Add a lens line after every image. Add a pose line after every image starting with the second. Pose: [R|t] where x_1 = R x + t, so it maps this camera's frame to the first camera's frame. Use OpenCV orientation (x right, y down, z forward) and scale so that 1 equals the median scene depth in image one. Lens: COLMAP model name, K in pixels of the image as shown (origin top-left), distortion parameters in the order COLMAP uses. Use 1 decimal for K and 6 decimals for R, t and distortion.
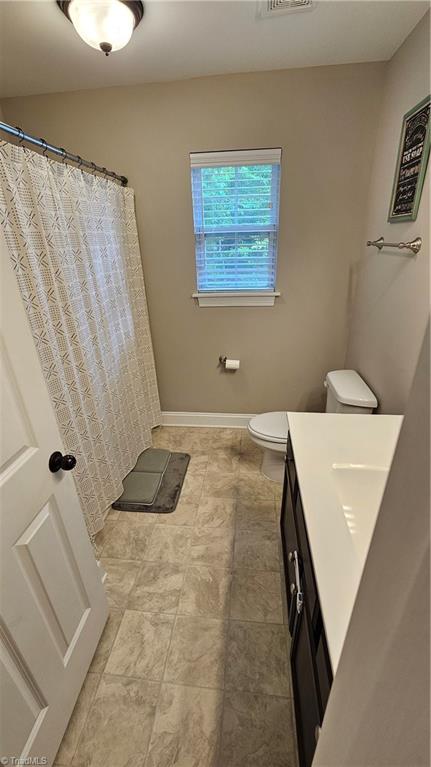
lens RADIAL K [[313.6, 0, 216.1], [0, 313.6, 383.4], [0, 0, 1]] dist [-0.001335, 0.000176]
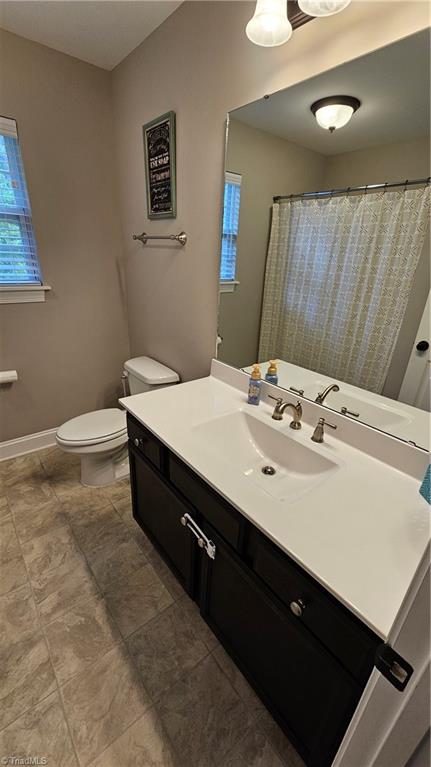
lens RADIAL K [[313.6, 0, 218.8], [0, 313.6, 382.4], [0, 0, 1]] dist [-0.001335, 0.000176]
pose [[0.701313, -0.215494, 0.679502, -0.186343], [0.235043, 0.969811, 0.064974, 0.047734], [-0.672990, 0.114145, 0.730791, 0.079615]]
